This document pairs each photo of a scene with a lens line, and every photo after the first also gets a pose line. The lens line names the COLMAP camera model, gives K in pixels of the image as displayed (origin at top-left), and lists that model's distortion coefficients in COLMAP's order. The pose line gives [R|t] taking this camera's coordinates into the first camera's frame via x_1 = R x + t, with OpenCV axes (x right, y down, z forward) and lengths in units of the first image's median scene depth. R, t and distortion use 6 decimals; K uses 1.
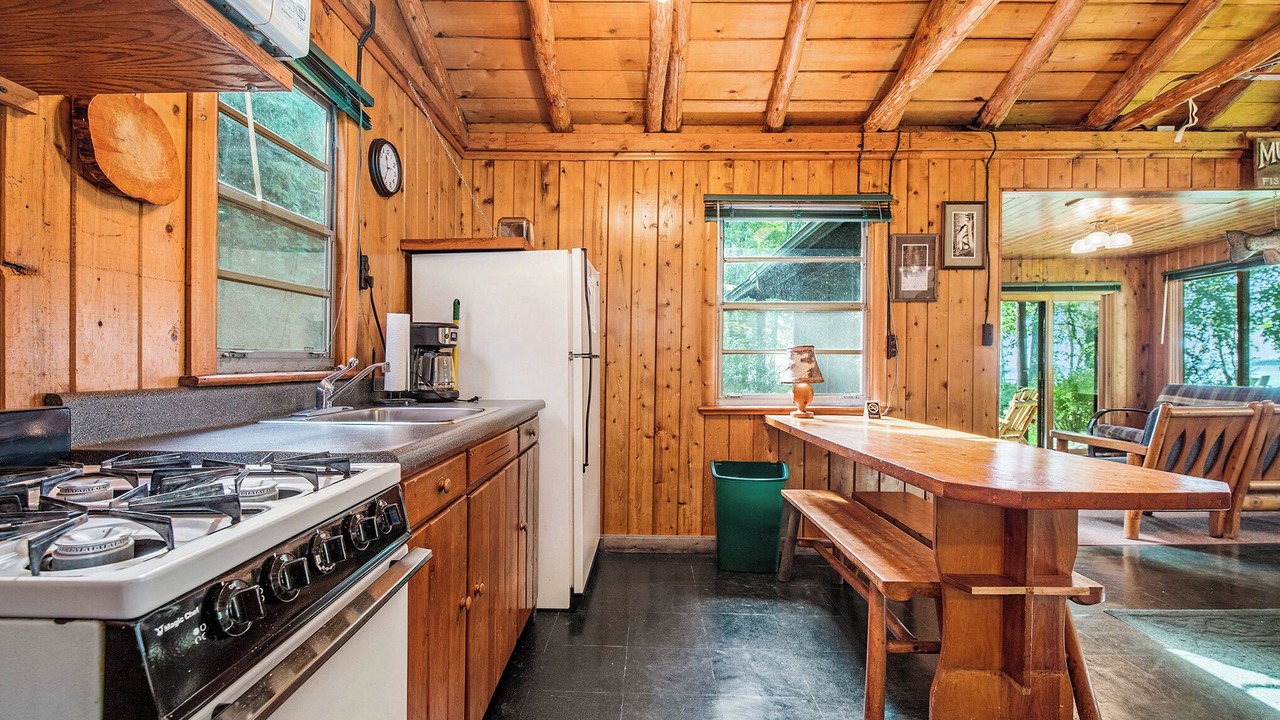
lens RADIAL K [[569.0, 0, 636.7], [0, 569.0, 367.2], [0, 0, 1]] dist [-0.007420, -0.002115]
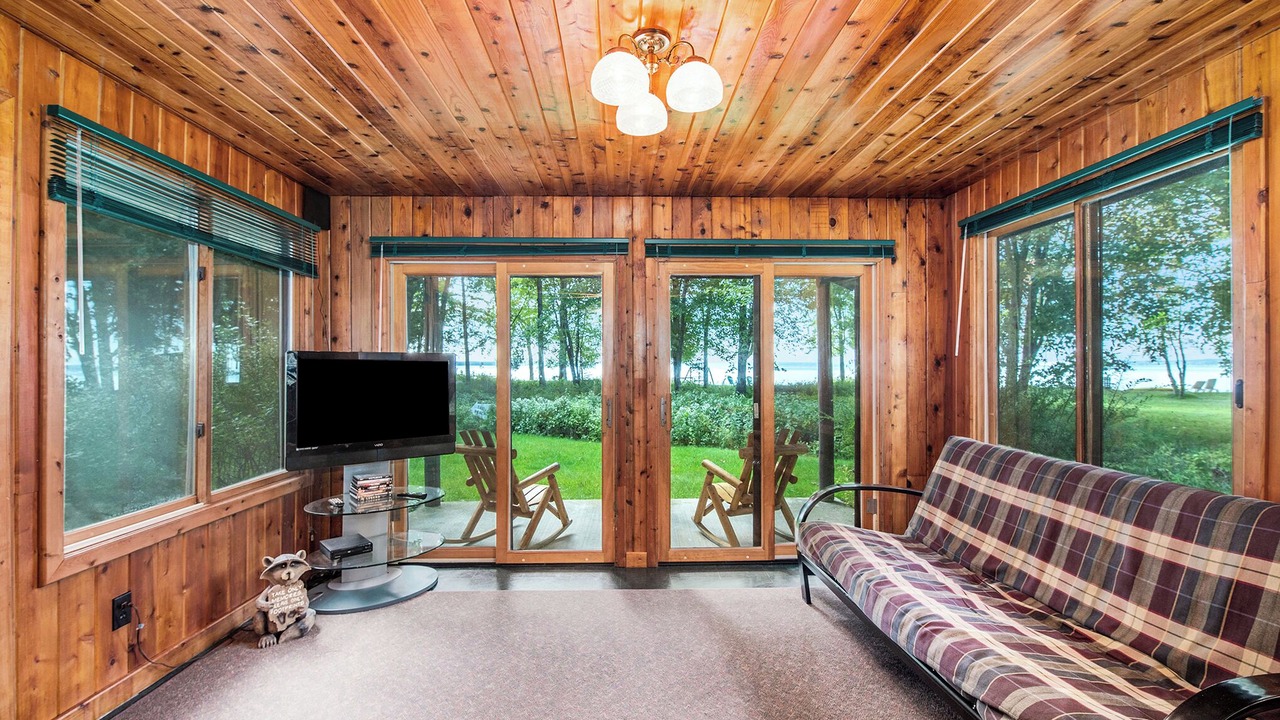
lens RADIAL K [[569.0, 0, 642.7], [0, 569.0, 360.1], [0, 0, 1]] dist [-0.007420, -0.002115]
pose [[0.998268, -0.000081, 0.058838, 0.579159], [0.000508, 0.999974, -0.007236, -0.031925], [-0.058836, 0.007253, 0.998241, 0.466390]]
